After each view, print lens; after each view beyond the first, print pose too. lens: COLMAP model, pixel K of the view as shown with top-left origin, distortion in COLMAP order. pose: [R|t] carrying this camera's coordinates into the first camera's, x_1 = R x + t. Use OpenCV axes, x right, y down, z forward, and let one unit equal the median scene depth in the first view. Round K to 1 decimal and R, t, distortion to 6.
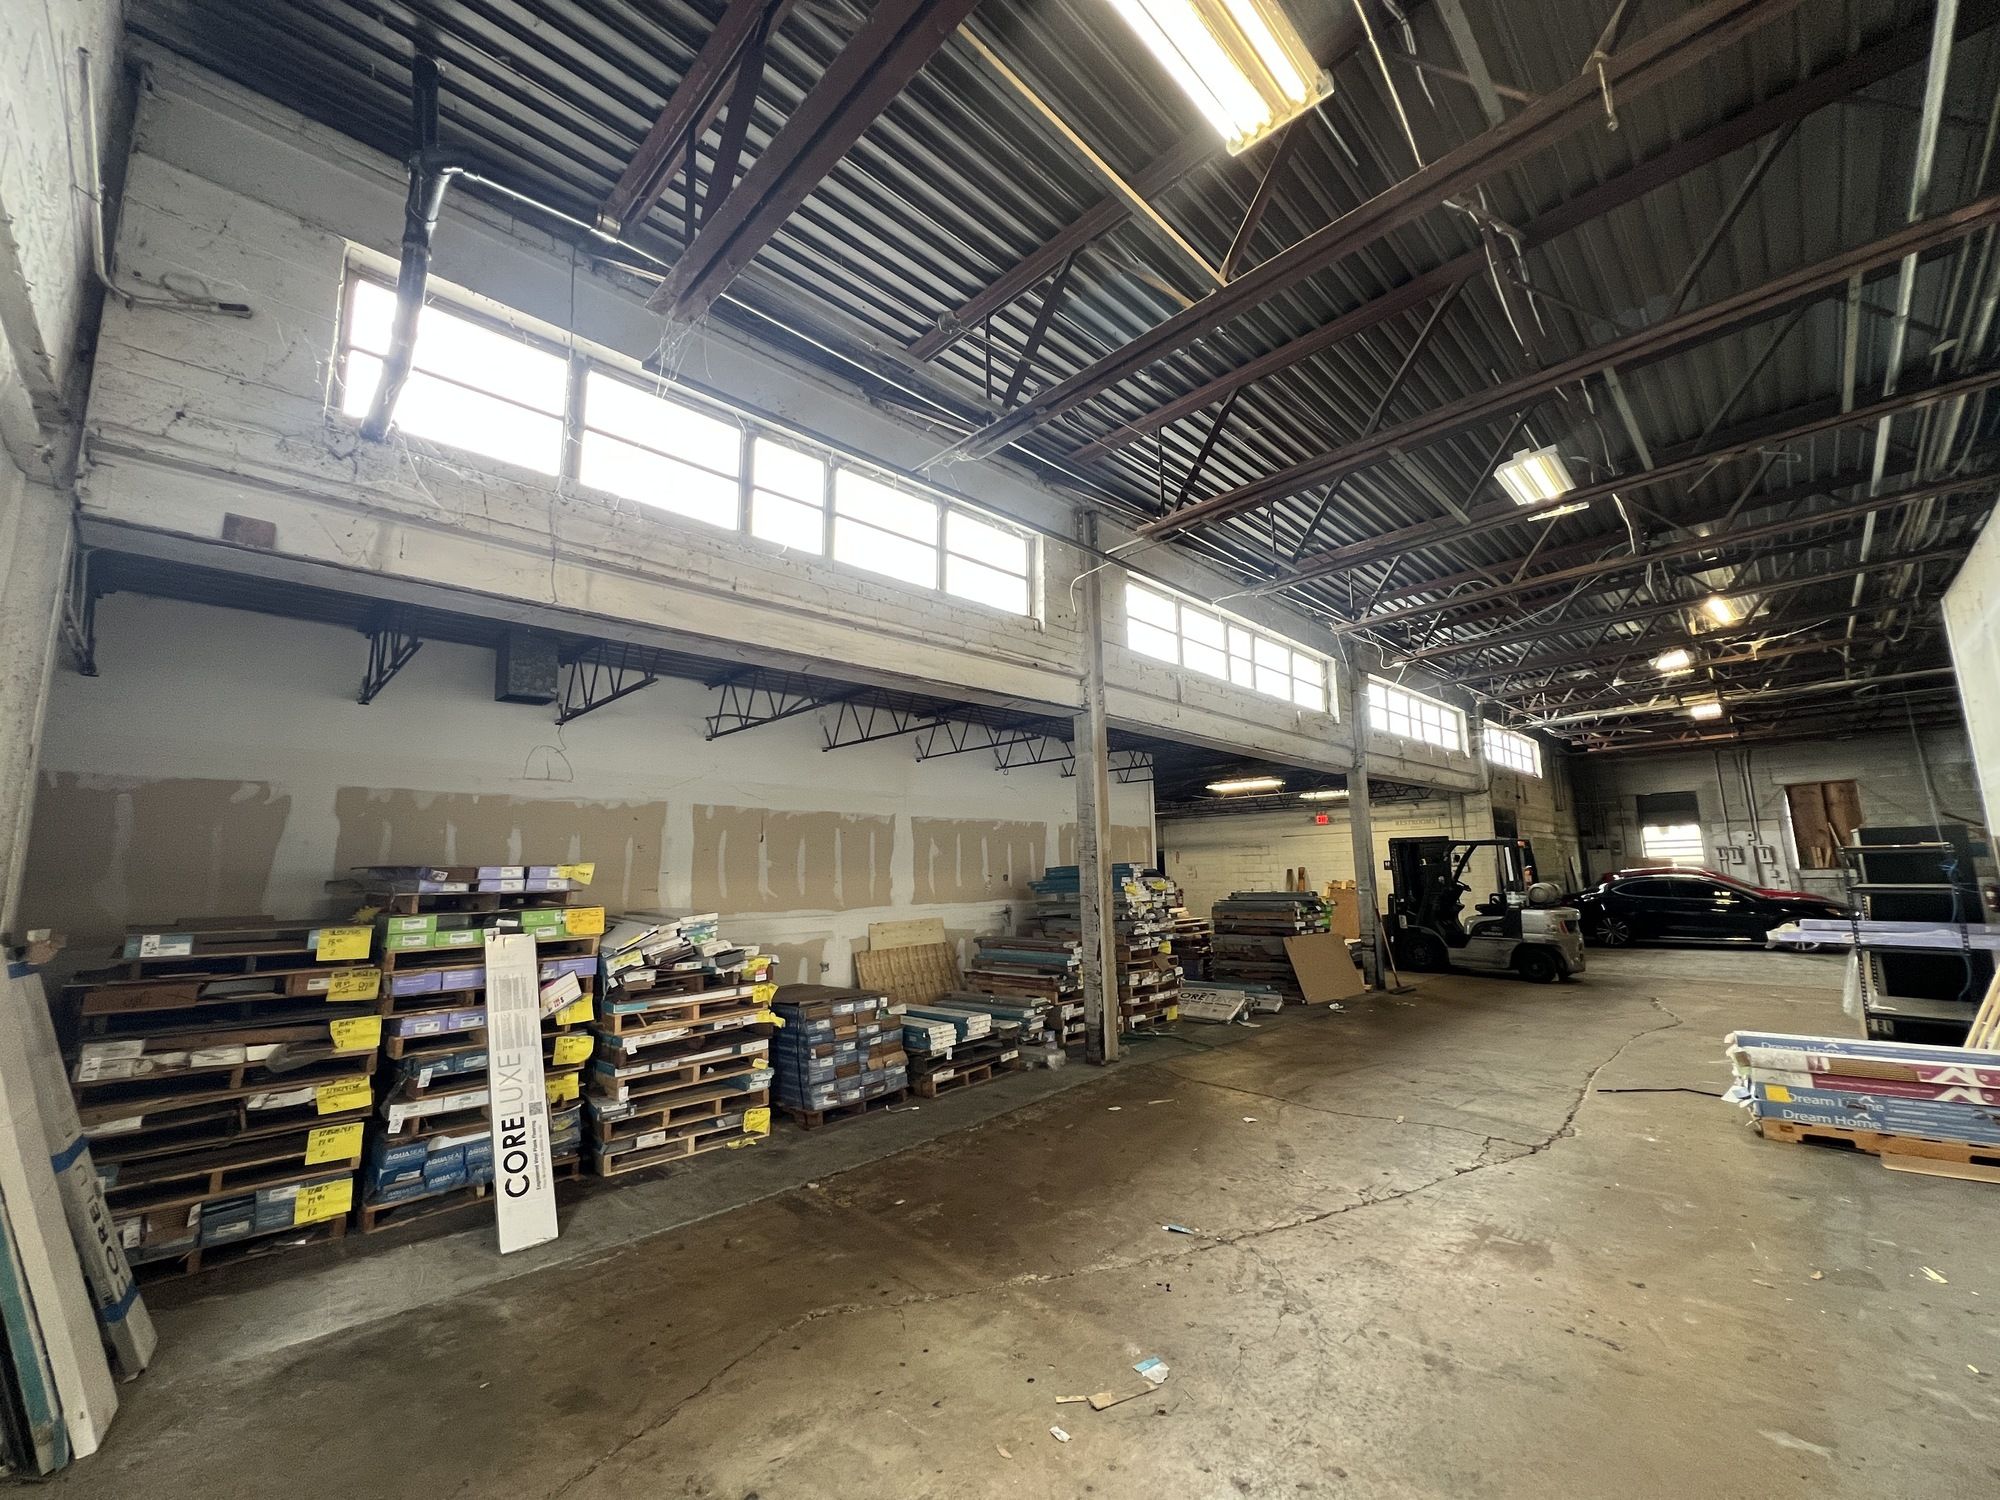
lens RADIAL K [[803.8, 0, 1000.0], [0, 803.8, 750.0], [0, 0, 1]] dist [0.000501, 0.000294]
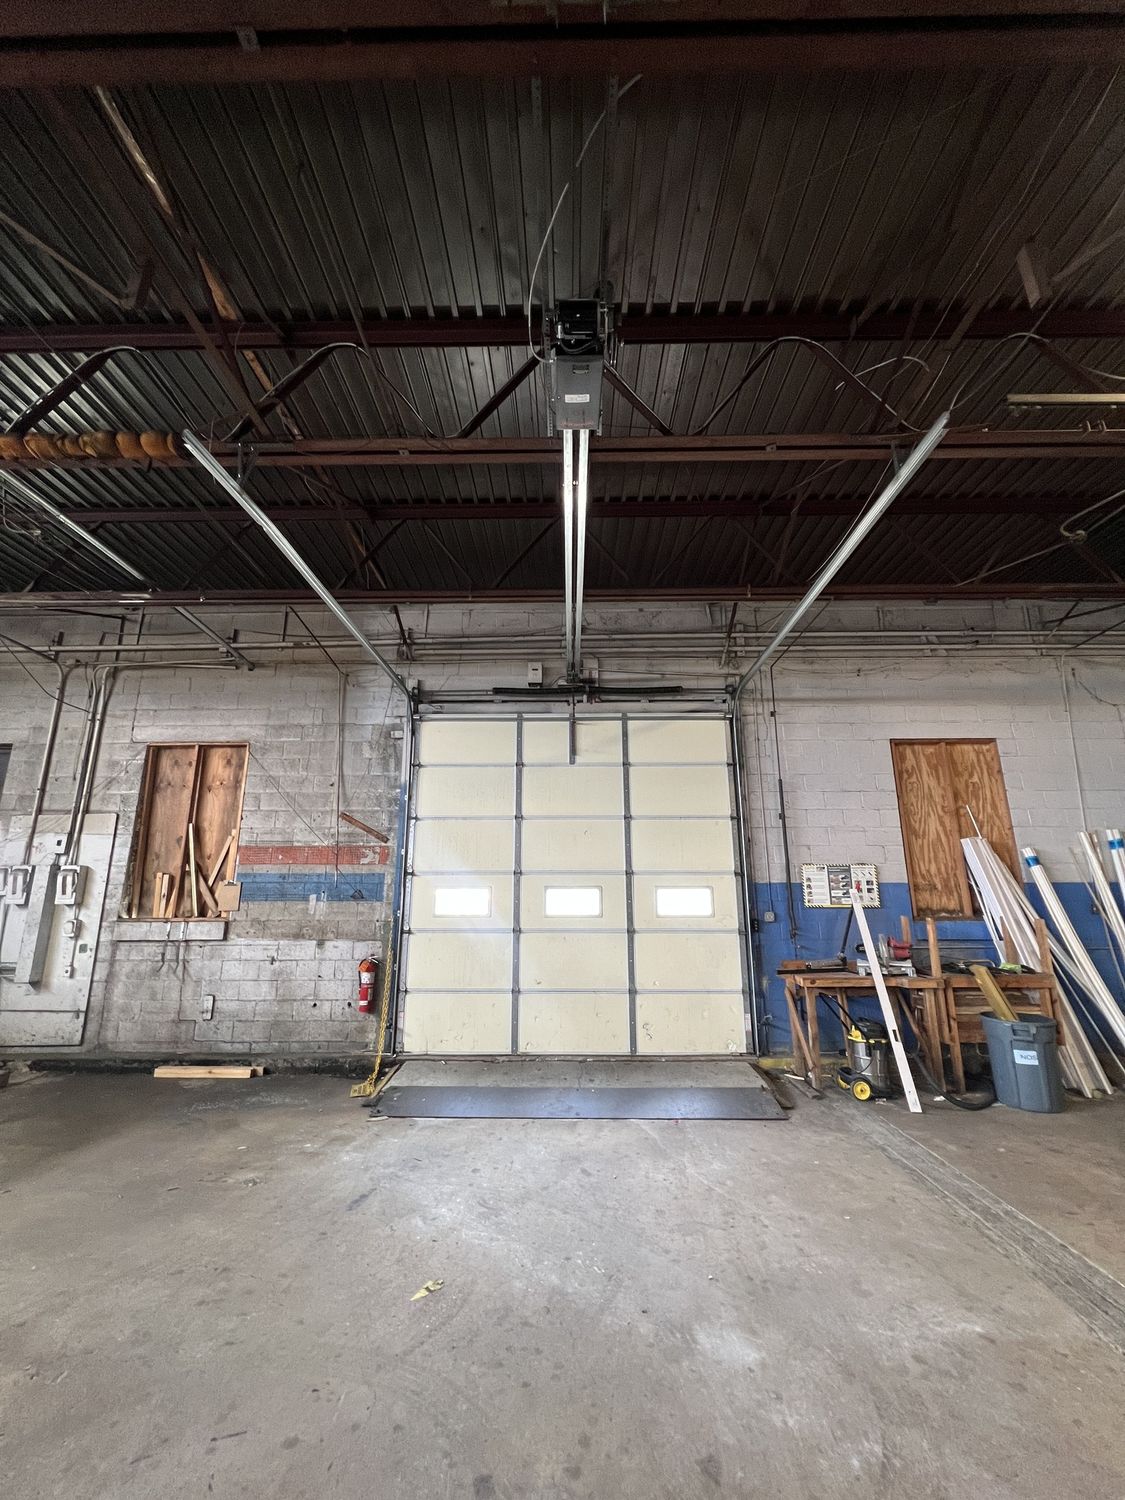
lens RADIAL K [[602.9, 0, 562.5], [0, 602.9, 750.0], [0, 0, 1]] dist [0.000501, 0.000294]
pose [[0.720020, 0.191524, 0.667000, 0.936849], [-0.120917, 0.981083, -0.151183, 0.074153], [-0.683337, 0.028203, 0.729558, 0.576163]]
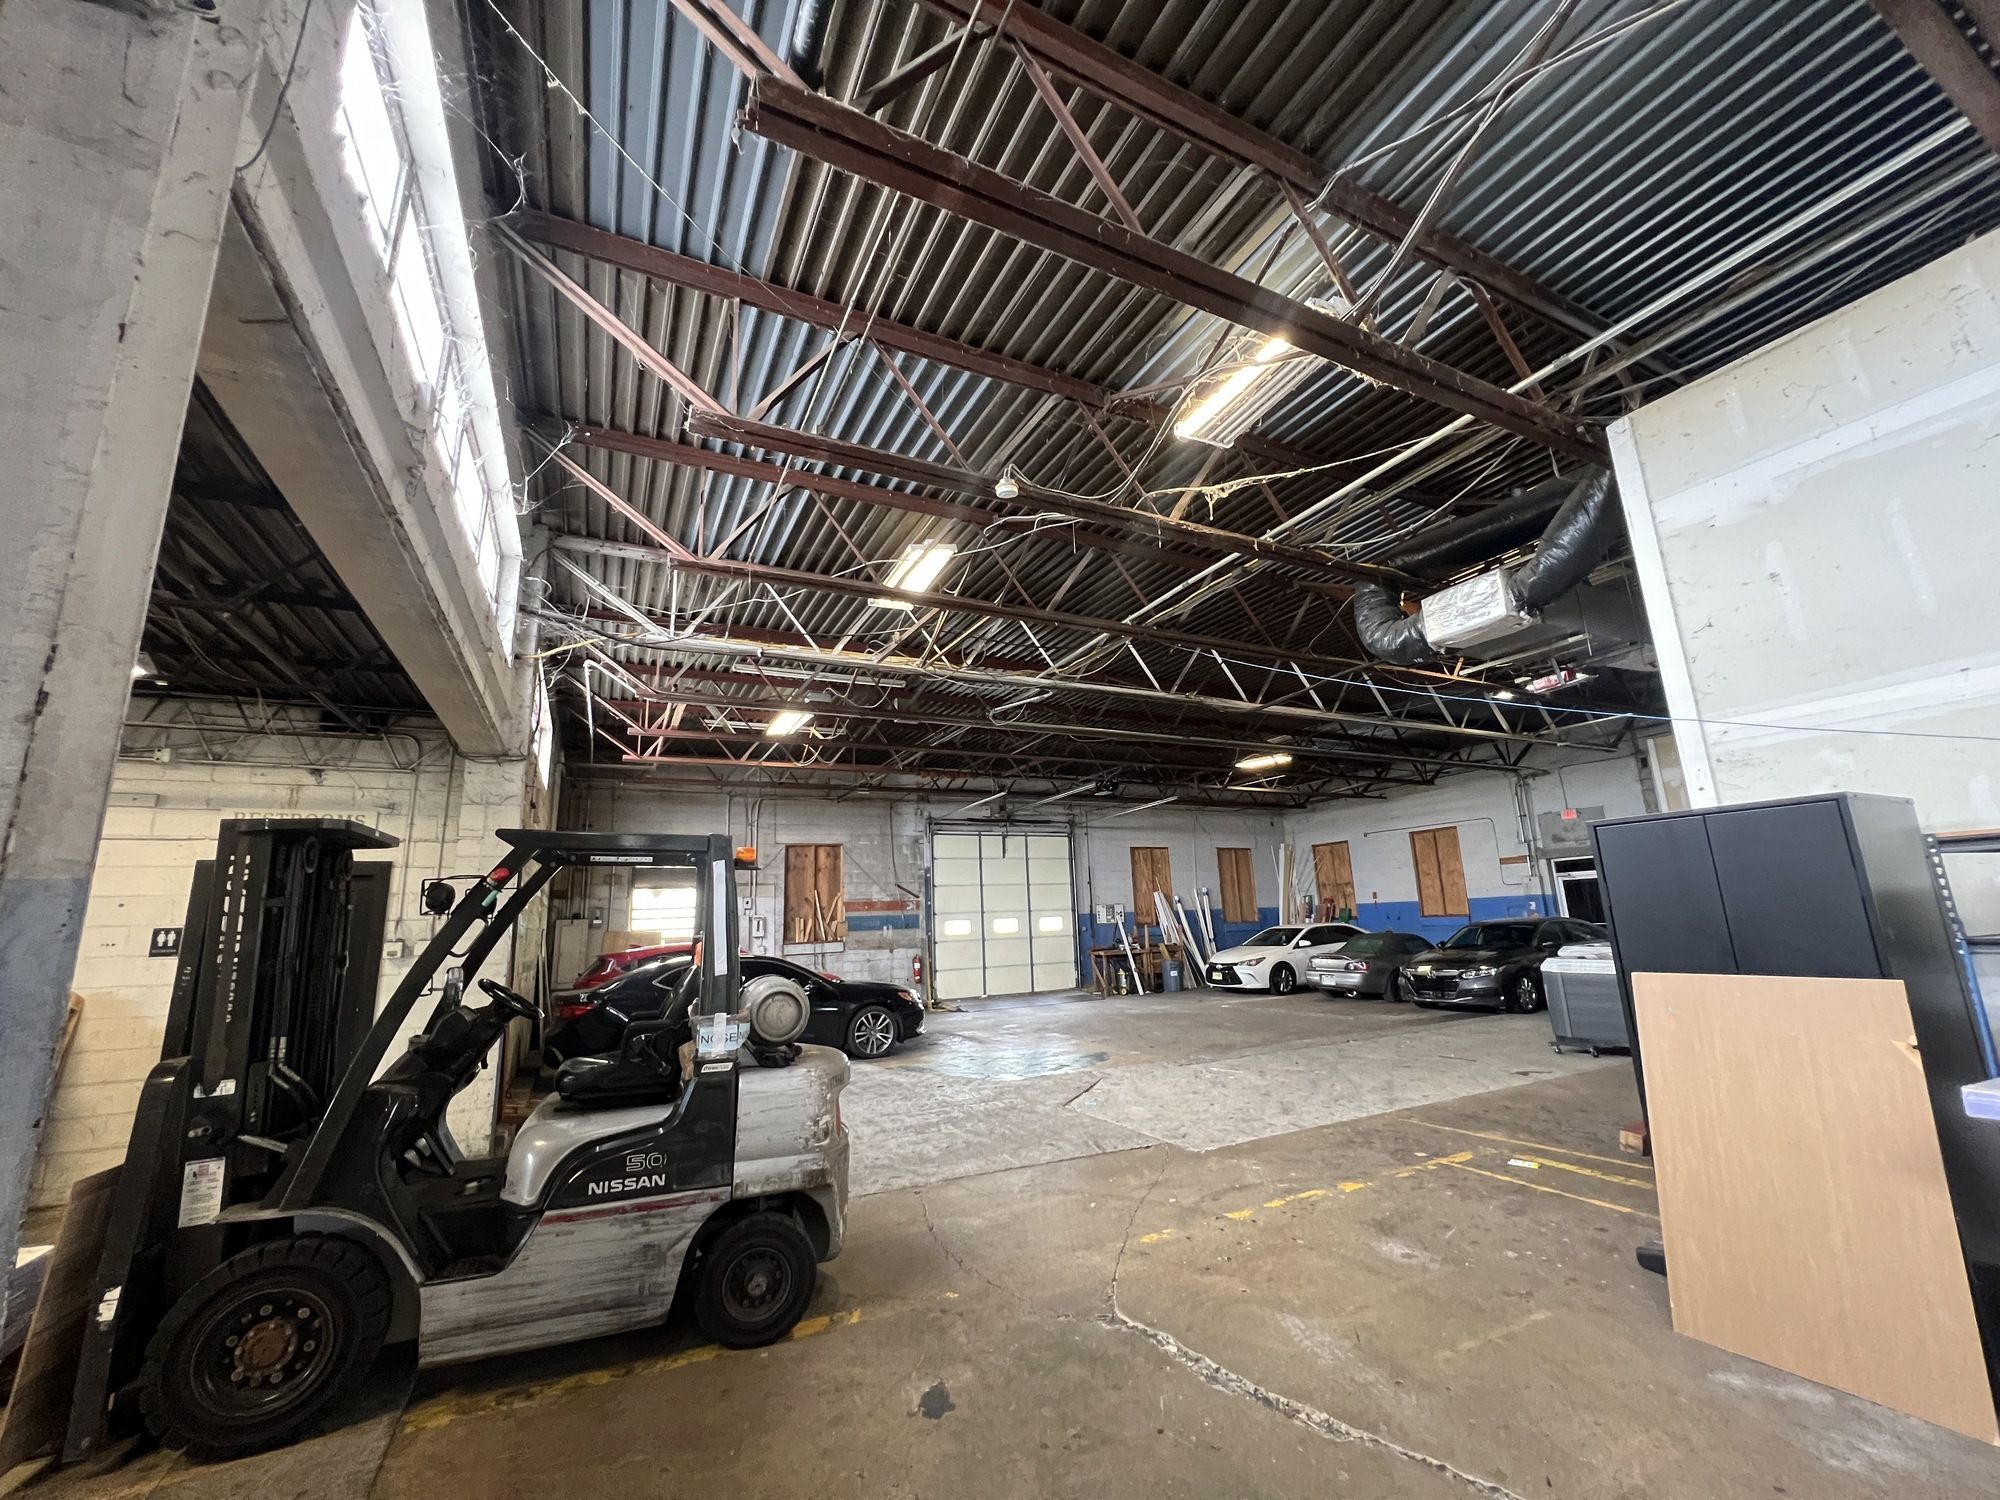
lens RADIAL K [[803.8, 0, 1000.0], [0, 803.8, 750.0], [0, 0, 1]] dist [0.000501, 0.000294]
pose [[0.318264, 0.212093, 0.923972, 0.244104], [-0.111801, 0.976248, -0.185583, 0.080691], [-0.941387, -0.044237, 0.334417, 0.517519]]
